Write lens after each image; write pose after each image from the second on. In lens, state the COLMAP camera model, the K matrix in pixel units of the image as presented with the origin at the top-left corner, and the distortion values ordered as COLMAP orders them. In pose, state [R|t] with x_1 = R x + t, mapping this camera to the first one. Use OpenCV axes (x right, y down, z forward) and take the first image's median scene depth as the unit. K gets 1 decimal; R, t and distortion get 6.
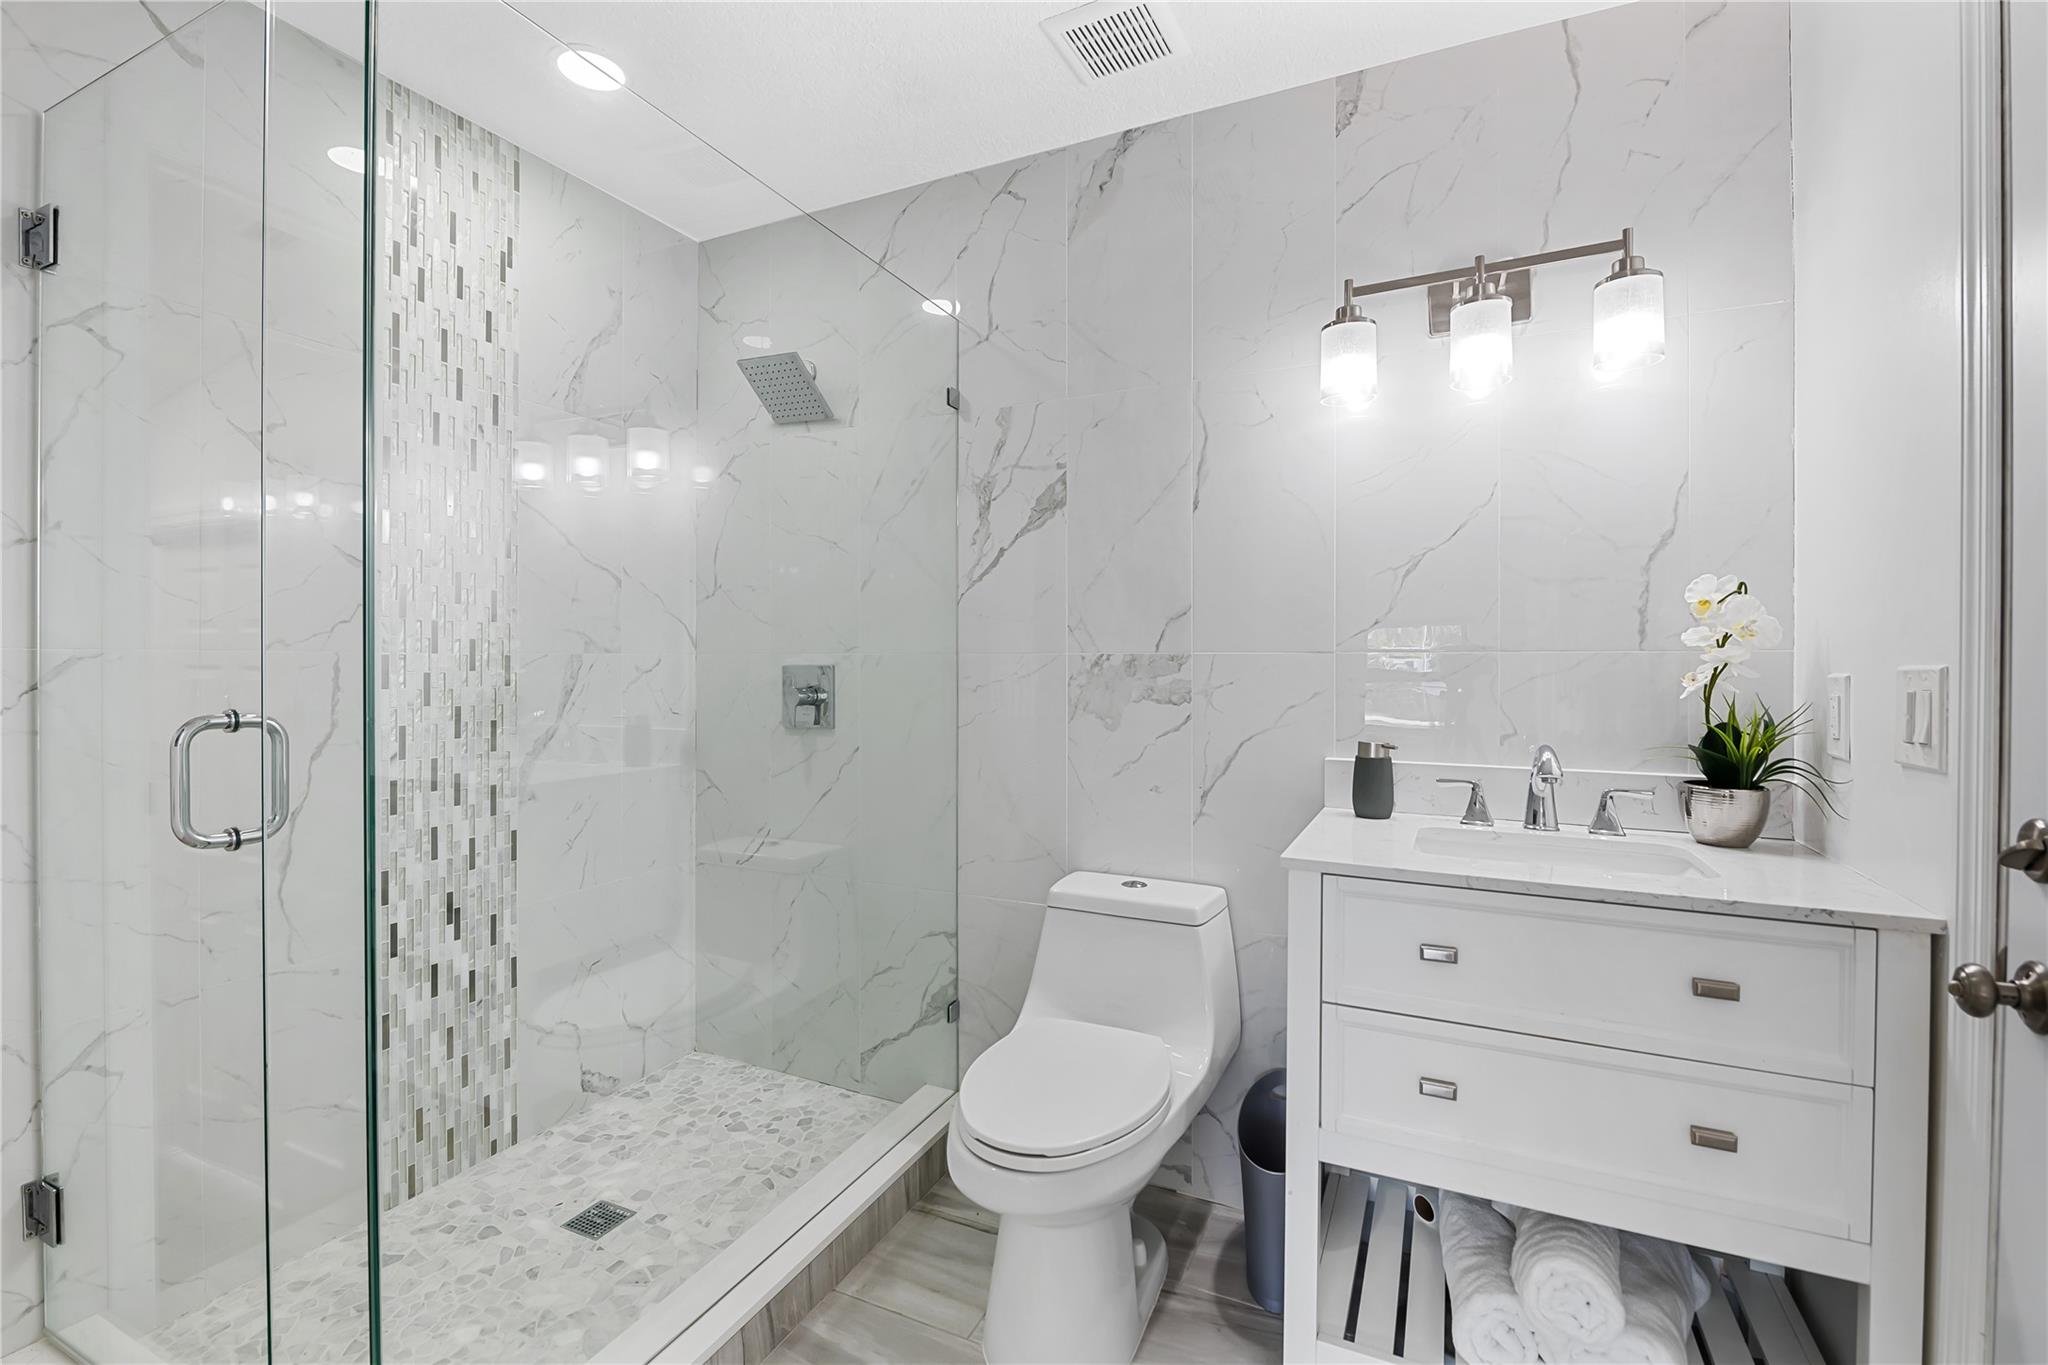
lens RADIAL K [[880.0, 0, 1042.0], [0, 880.0, 668.3], [0, 0, 1]] dist [-0.010911, -0.002125]
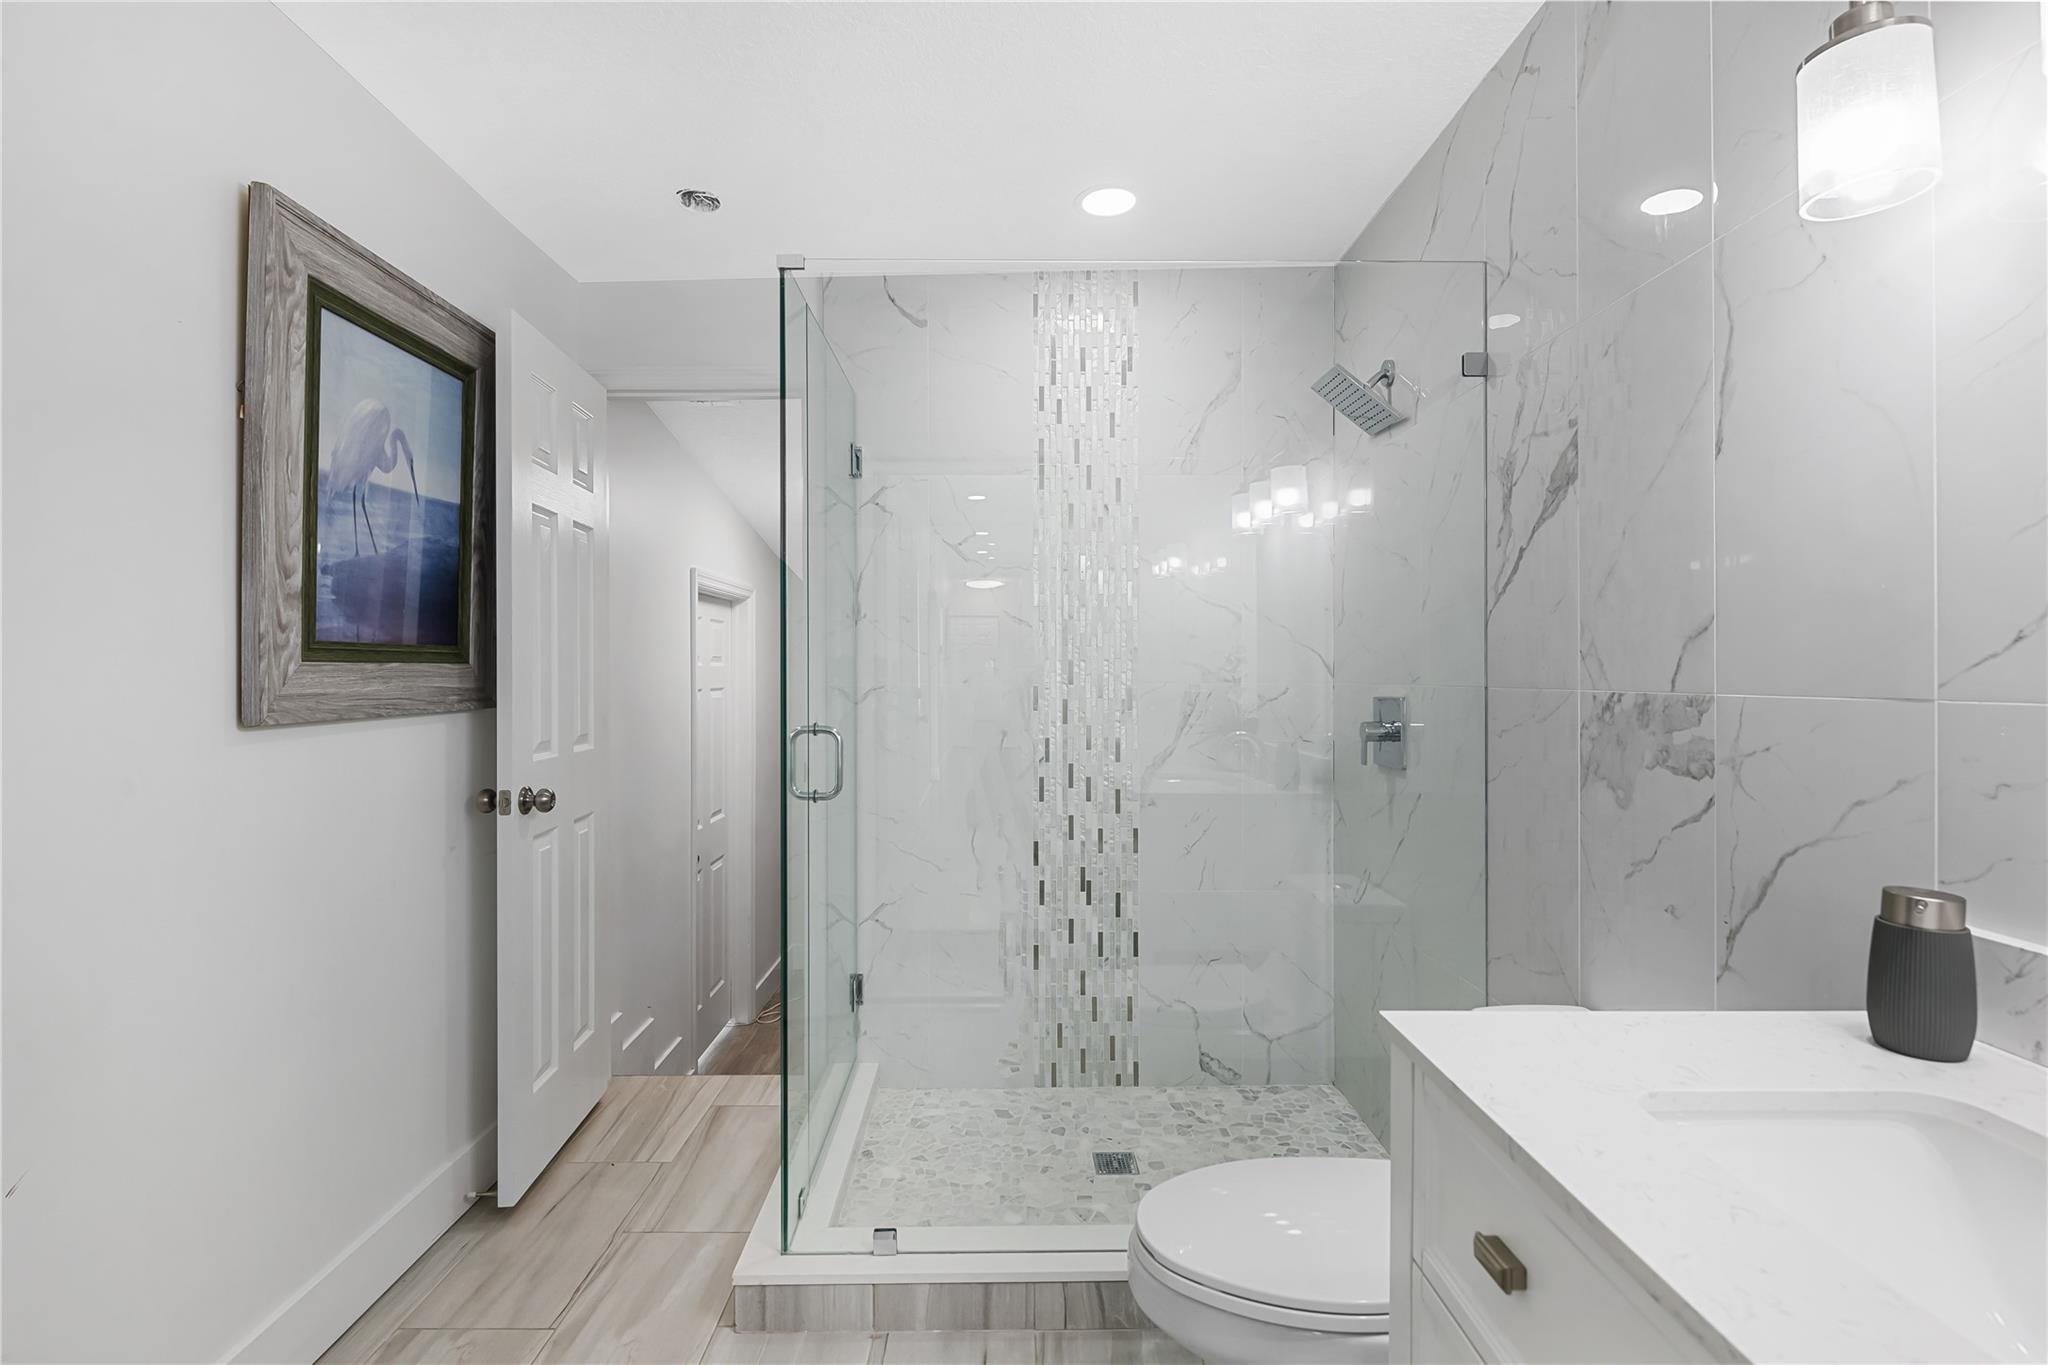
lens RADIAL K [[937.9, 0, 1029.8], [0, 937.9, 678.3], [0, 0, 1]] dist [-0.001720, -0.001475]
pose [[0.444337, 0.003362, -0.895853, 0.528244], [-0.006748, 0.999977, 0.000406, -0.025260], [0.895834, 0.005864, 0.444350, 0.295993]]
